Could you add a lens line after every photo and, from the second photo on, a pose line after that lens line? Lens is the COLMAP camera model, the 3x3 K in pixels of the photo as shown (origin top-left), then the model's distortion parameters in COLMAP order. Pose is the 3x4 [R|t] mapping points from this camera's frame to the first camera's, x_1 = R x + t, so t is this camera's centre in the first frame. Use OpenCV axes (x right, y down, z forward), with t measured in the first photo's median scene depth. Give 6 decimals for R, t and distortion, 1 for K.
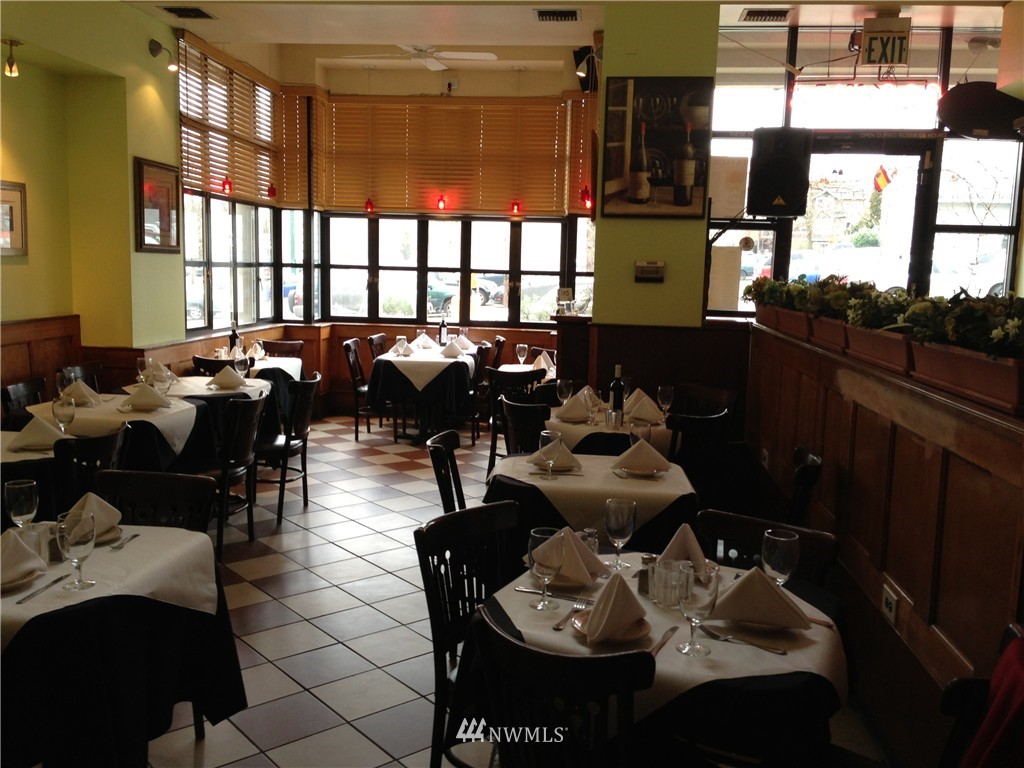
lens RADIAL K [[939.4, 0, 512.0], [0, 939.4, 384.0], [0, 0, 1]] dist [0.124364, -0.163688]
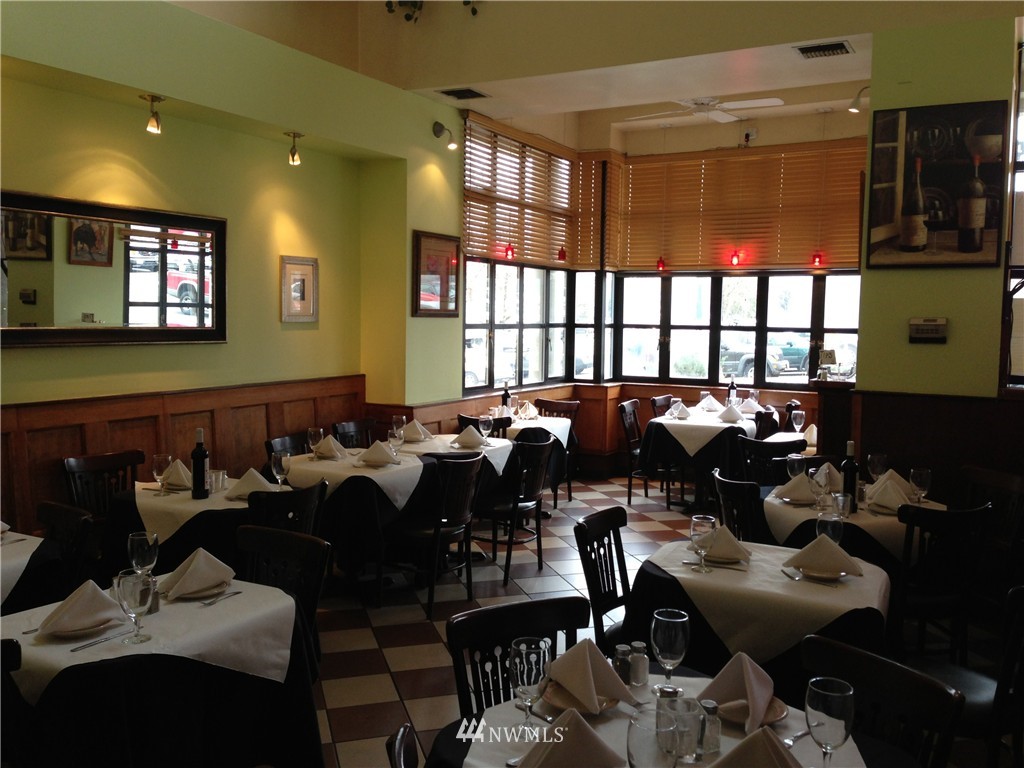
lens RADIAL K [[939.4, 0, 512.0], [0, 939.4, 384.0], [0, 0, 1]] dist [0.124364, -0.163688]
pose [[0.922489, 0.015748, -0.385702, 0.105126], [-0.038609, 0.997921, -0.051597, -0.009906], [0.384088, 0.062489, 0.921179, 0.055755]]
